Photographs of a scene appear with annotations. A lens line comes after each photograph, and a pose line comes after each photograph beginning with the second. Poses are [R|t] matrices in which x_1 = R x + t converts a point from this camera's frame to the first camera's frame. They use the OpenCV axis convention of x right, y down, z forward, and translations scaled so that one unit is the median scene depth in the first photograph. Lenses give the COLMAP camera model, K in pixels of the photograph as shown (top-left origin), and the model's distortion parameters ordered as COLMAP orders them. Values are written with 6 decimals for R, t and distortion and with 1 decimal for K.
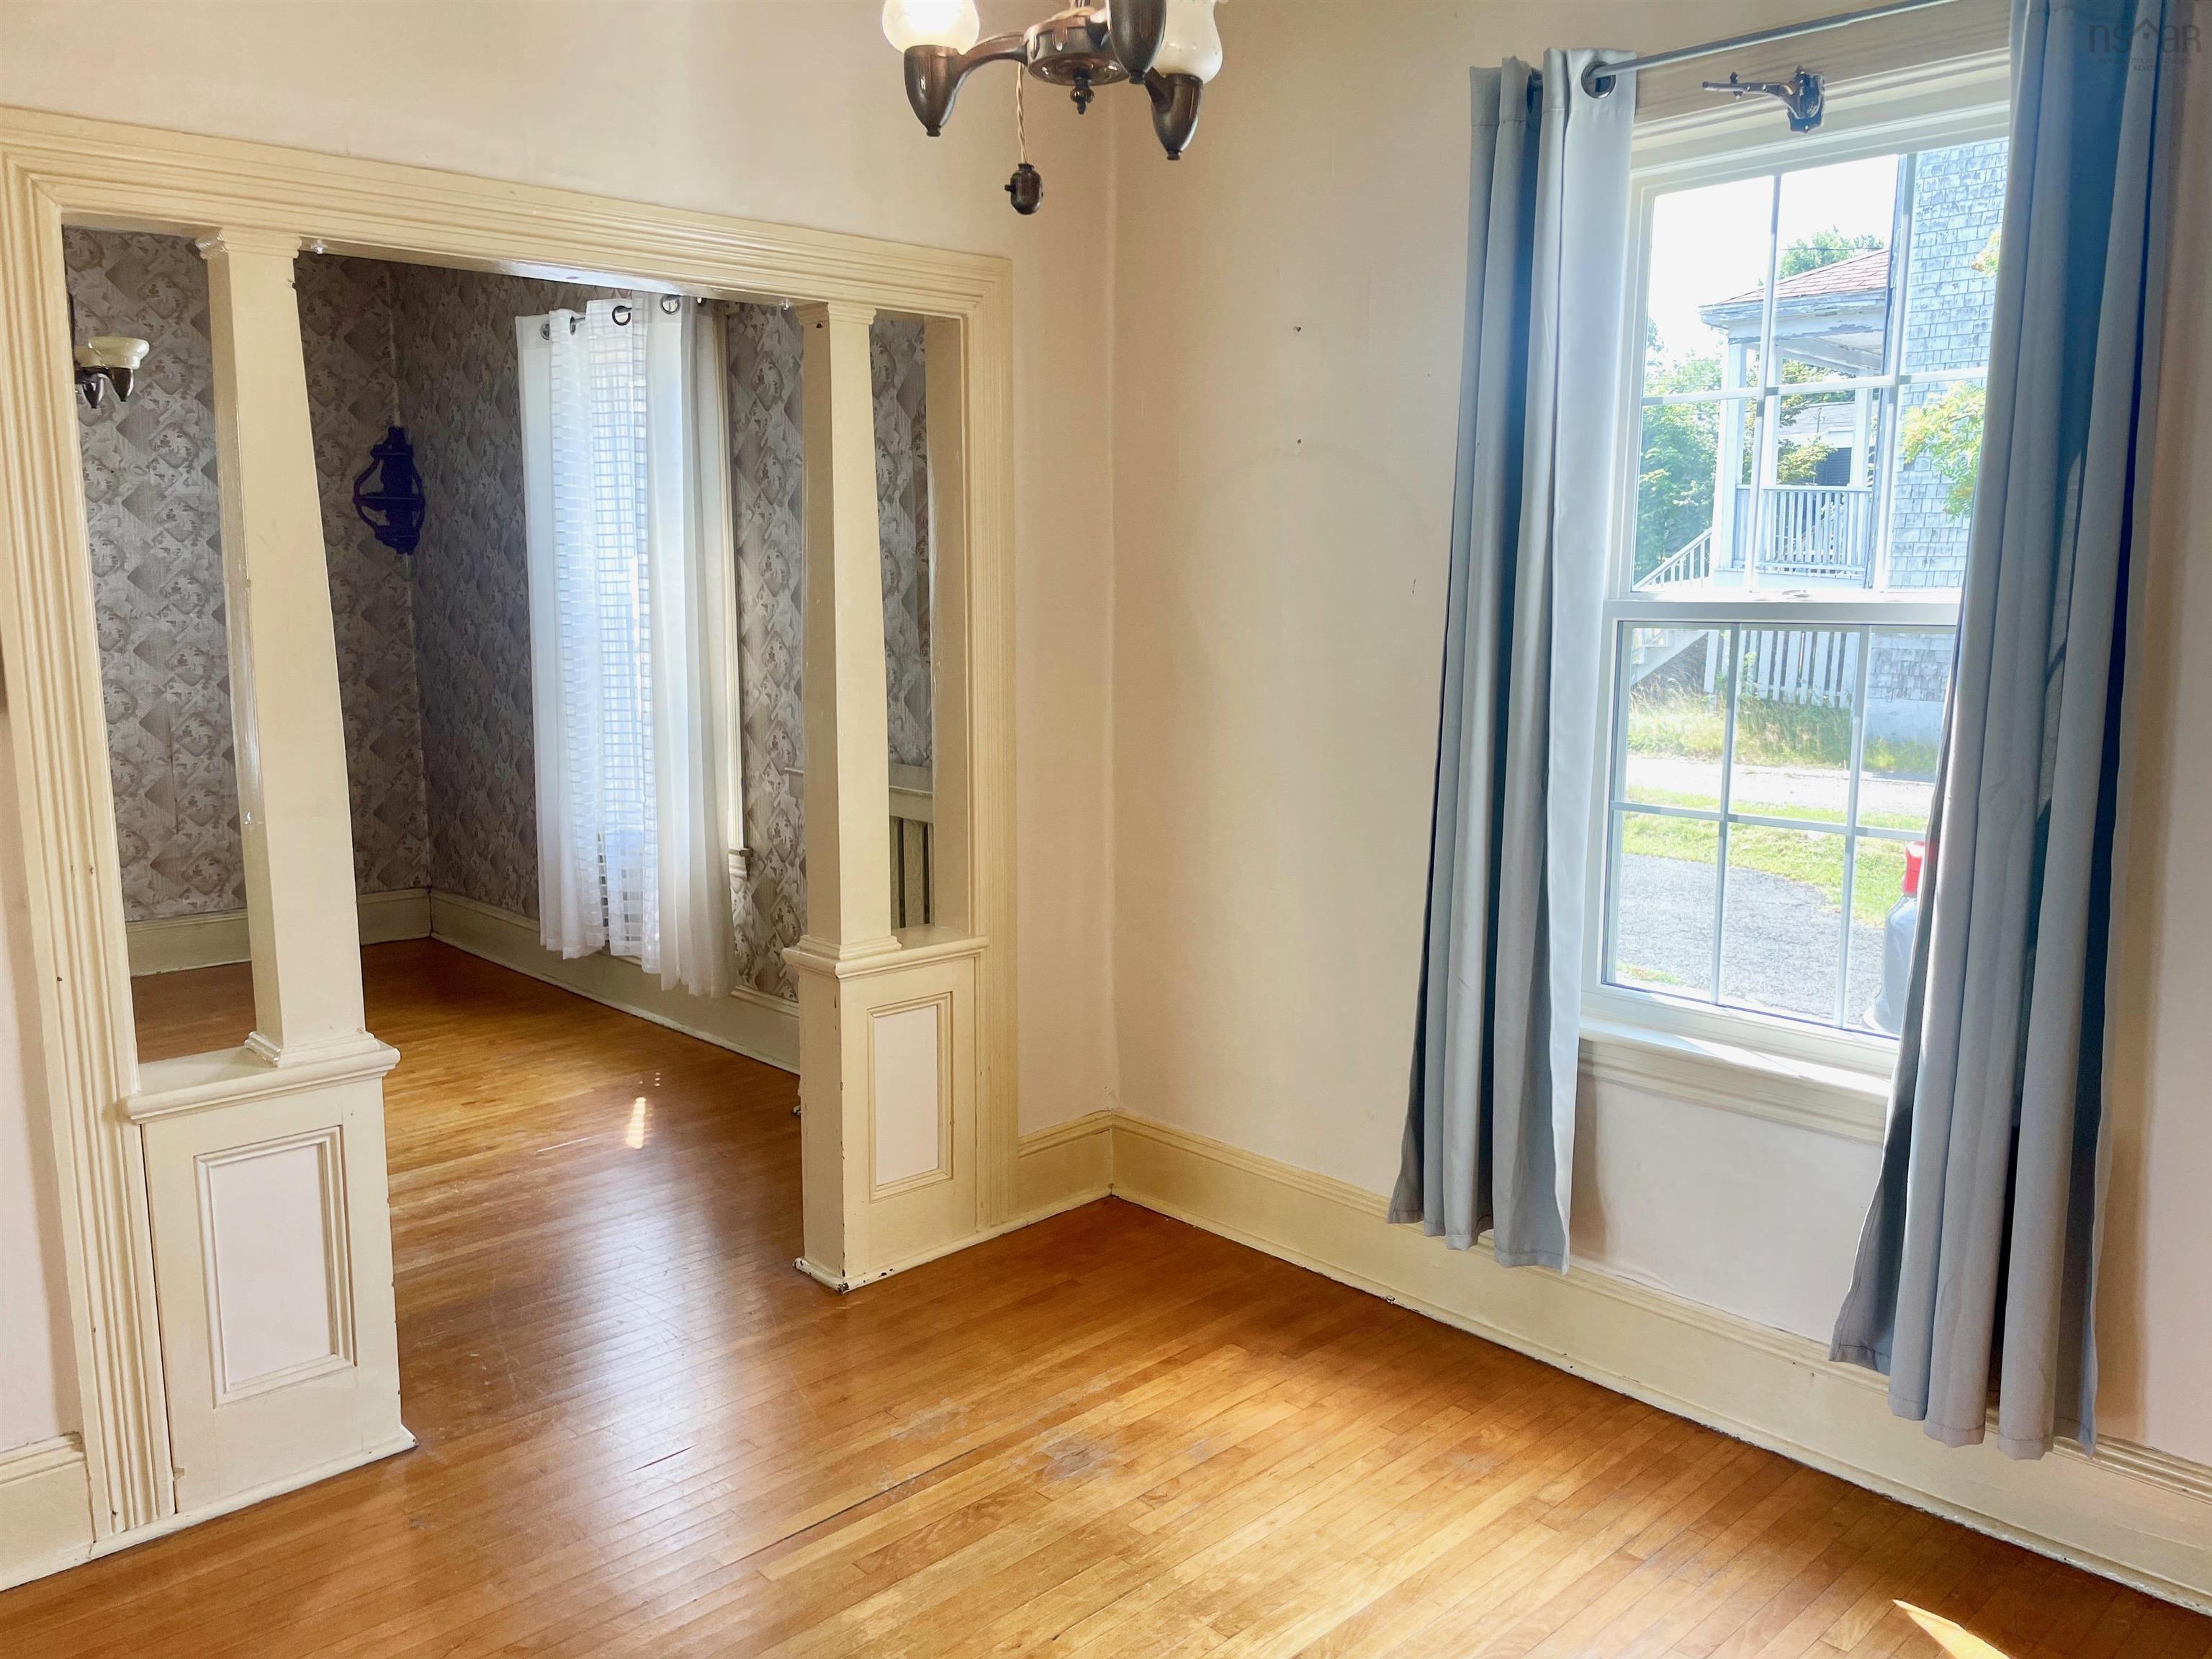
lens RADIAL K [[1711.7, 0, 1107.8], [0, 1711.7, 840.3], [0, 0, 1]] dist [0.056153, -0.027299]
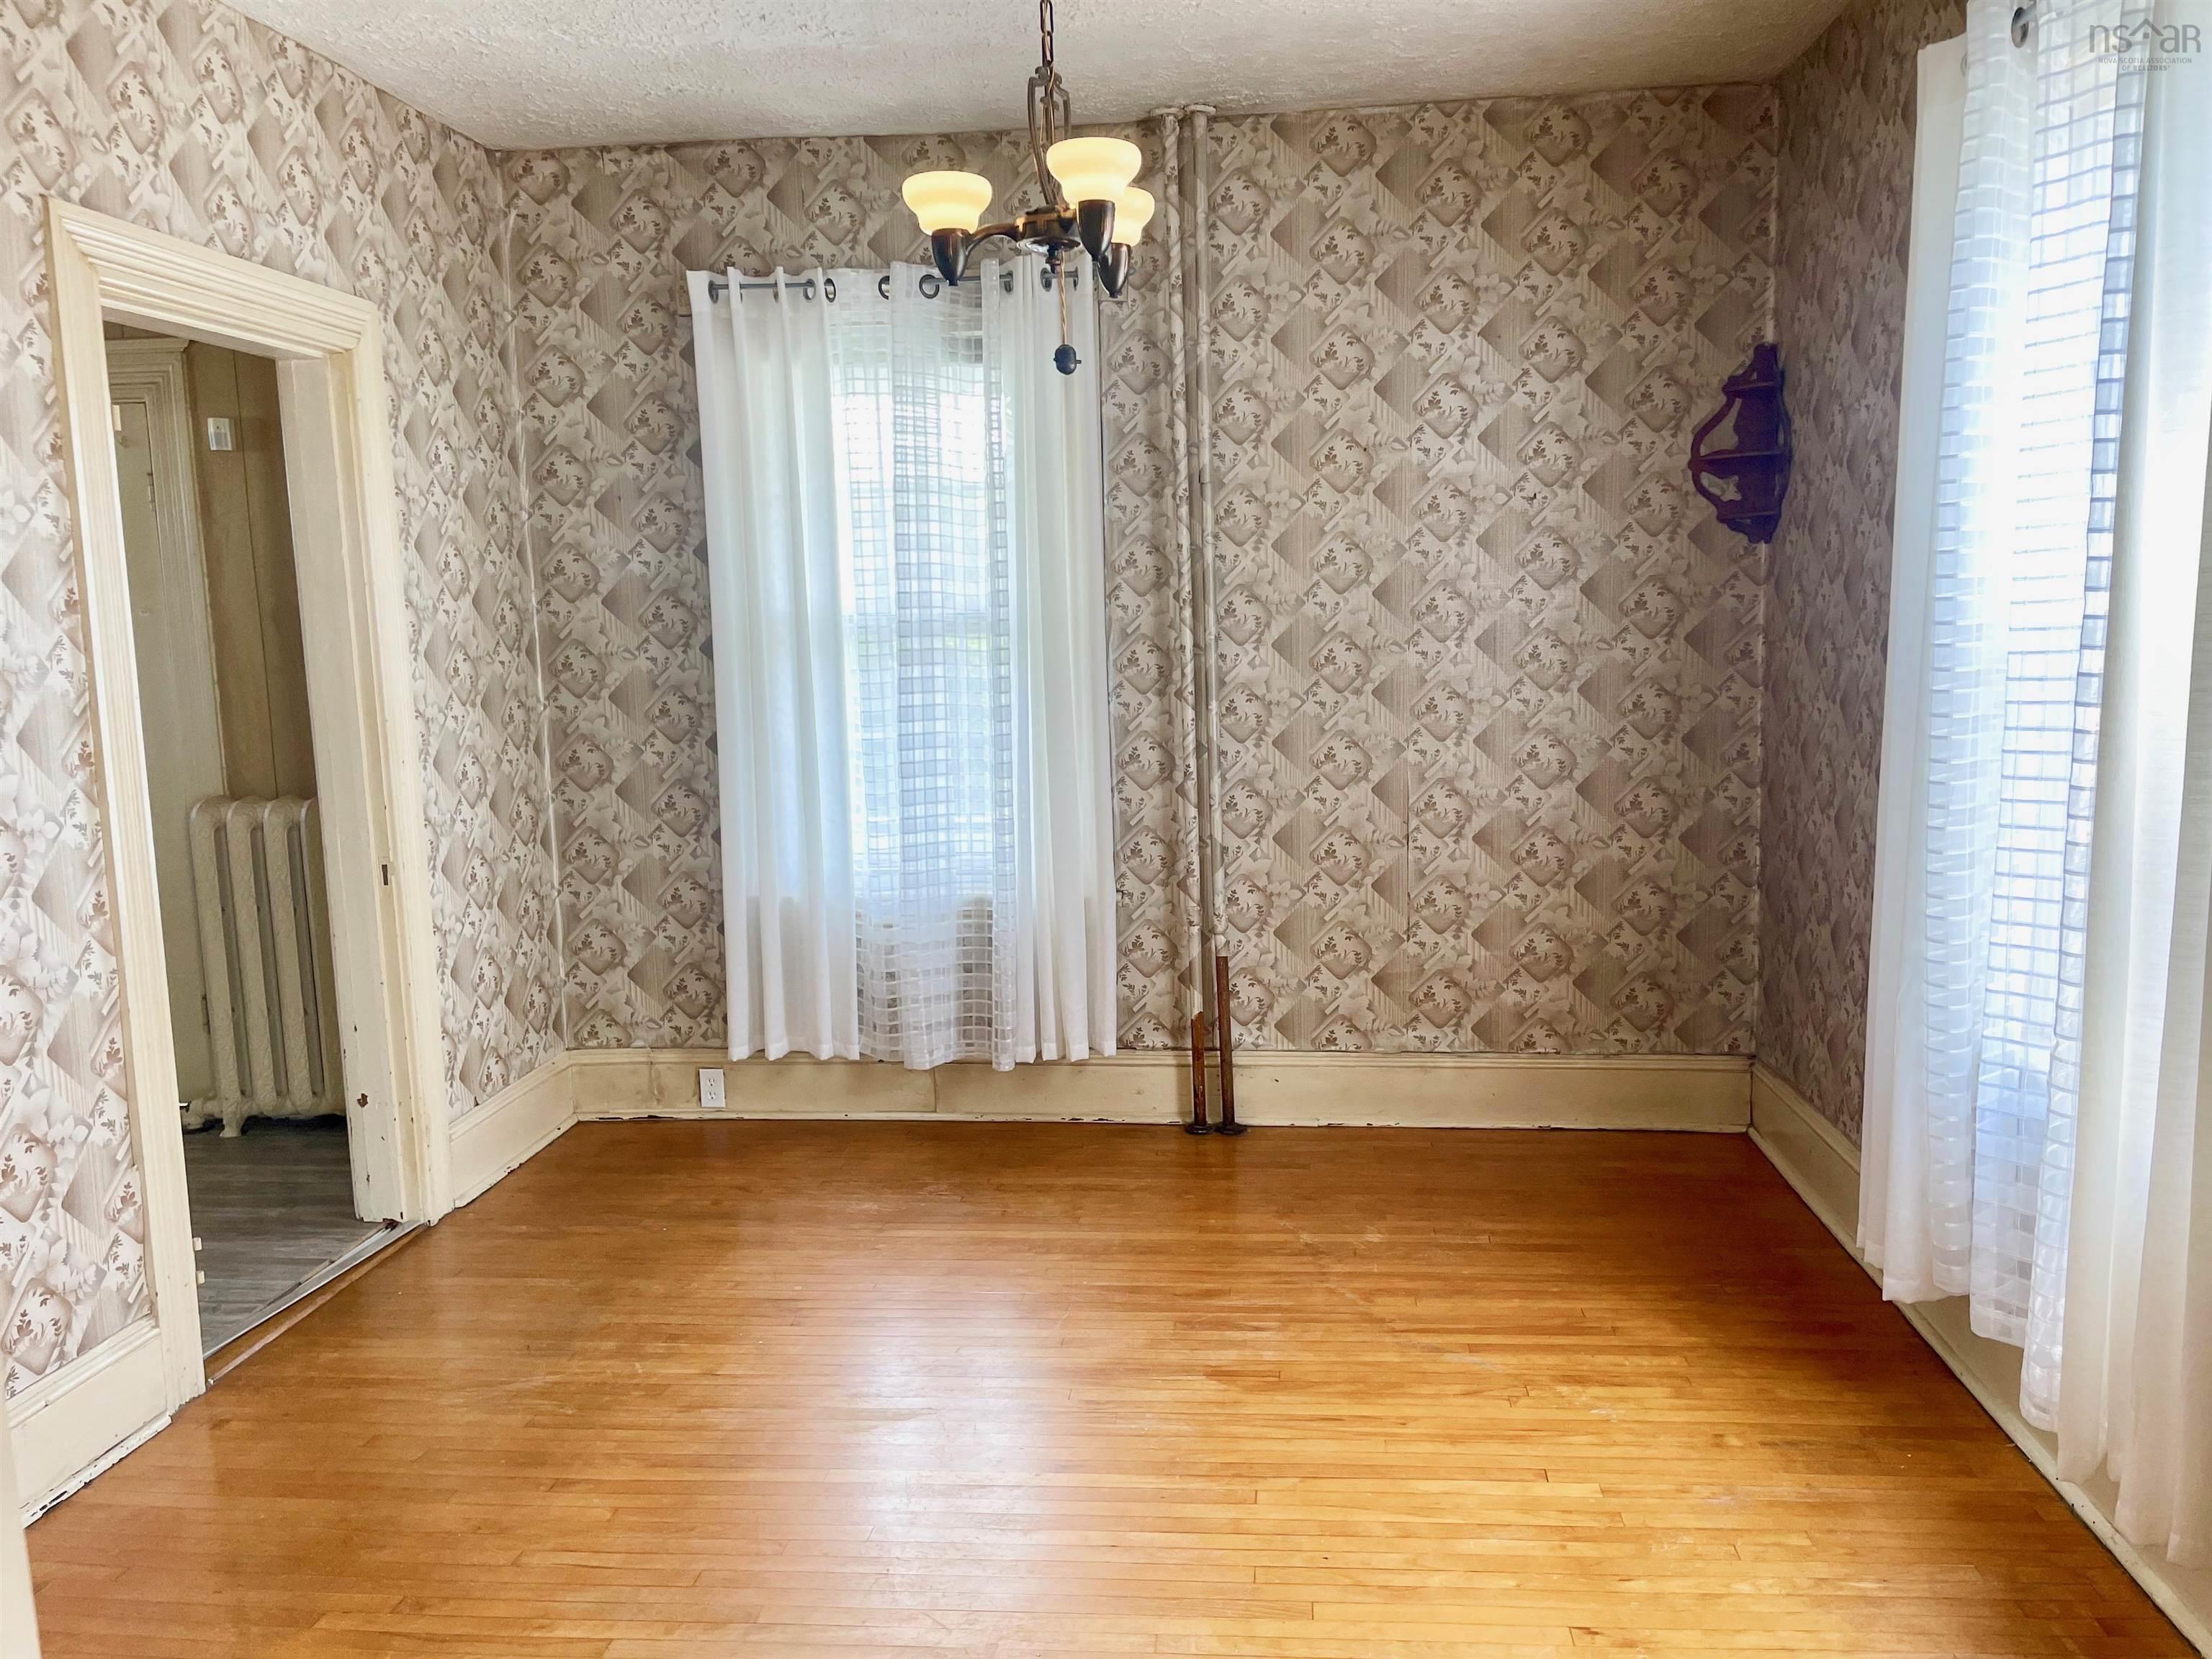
lens RADIAL K [[1711.7, 0, 1110.6], [0, 1711.7, 843.3], [0, 0, 1]] dist [0.056153, -0.027299]
pose [[0.660016, 0.081501, -0.746817, -0.080538], [-0.089023, 0.995578, 0.029973, -0.054198], [0.745958, 0.046702, 0.664353, 0.414640]]
